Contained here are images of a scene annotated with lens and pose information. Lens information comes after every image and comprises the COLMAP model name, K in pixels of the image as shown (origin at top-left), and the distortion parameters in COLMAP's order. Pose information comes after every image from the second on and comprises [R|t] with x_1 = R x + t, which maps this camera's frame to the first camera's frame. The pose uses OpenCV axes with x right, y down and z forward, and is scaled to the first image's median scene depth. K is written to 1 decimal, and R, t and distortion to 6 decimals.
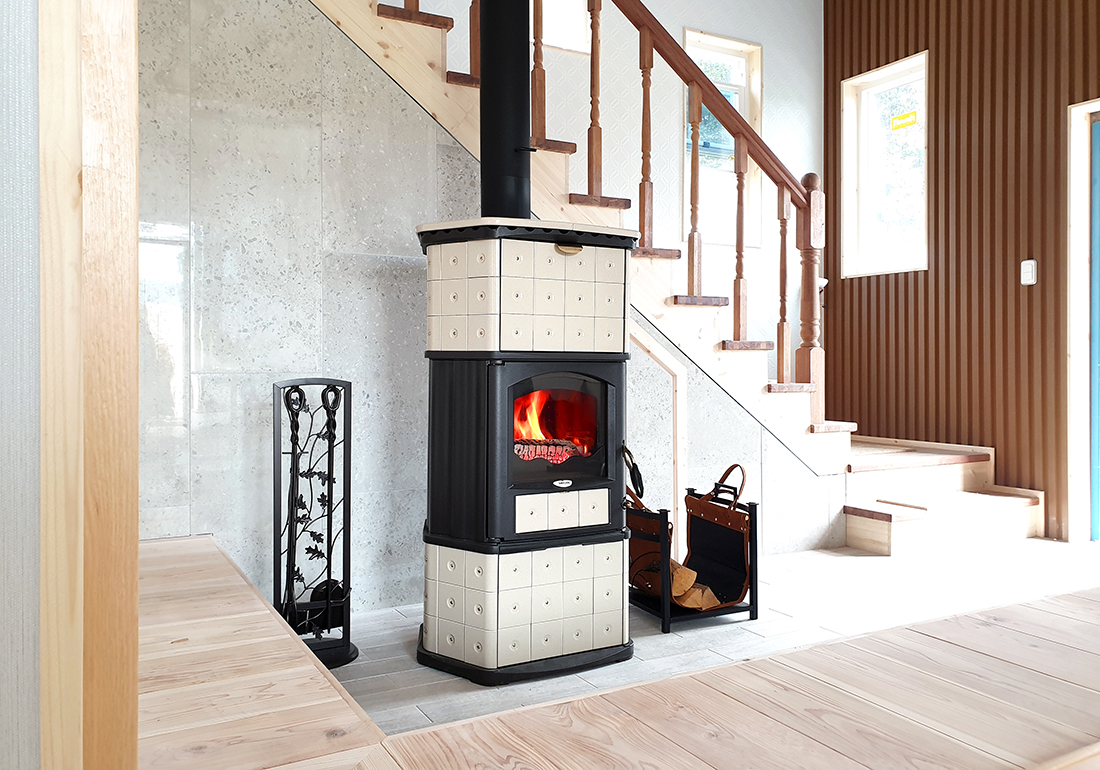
lens RADIAL K [[846.9, 0, 543.2], [0, 846.9, 355.5], [0, 0, 1]] dist [0.062641, -0.103991]
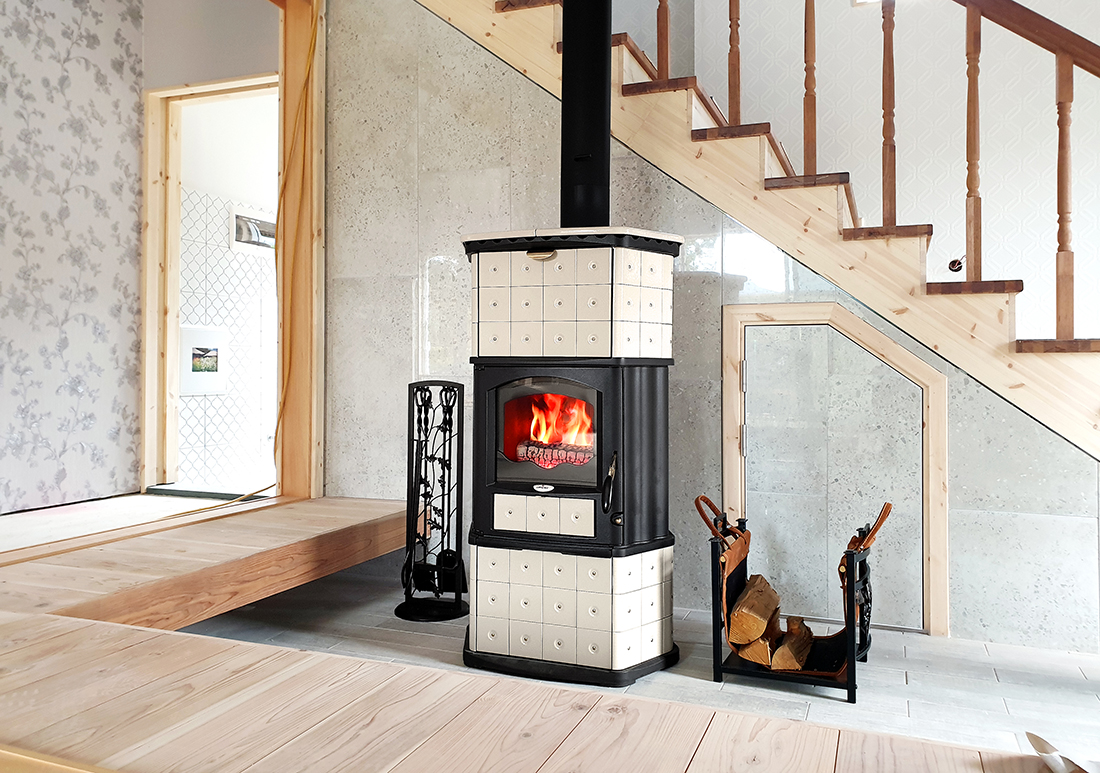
lens RADIAL K [[845.6, 0, 564.3], [0, 845.6, 363.5], [0, 0, 1]] dist [0.011738, 0.000836]
pose [[0.647922, -0.003738, -0.761698, 0.765279], [0.000873, 0.999991, -0.004166, 0.007835], [0.761706, 0.002034, 0.647919, 0.358825]]
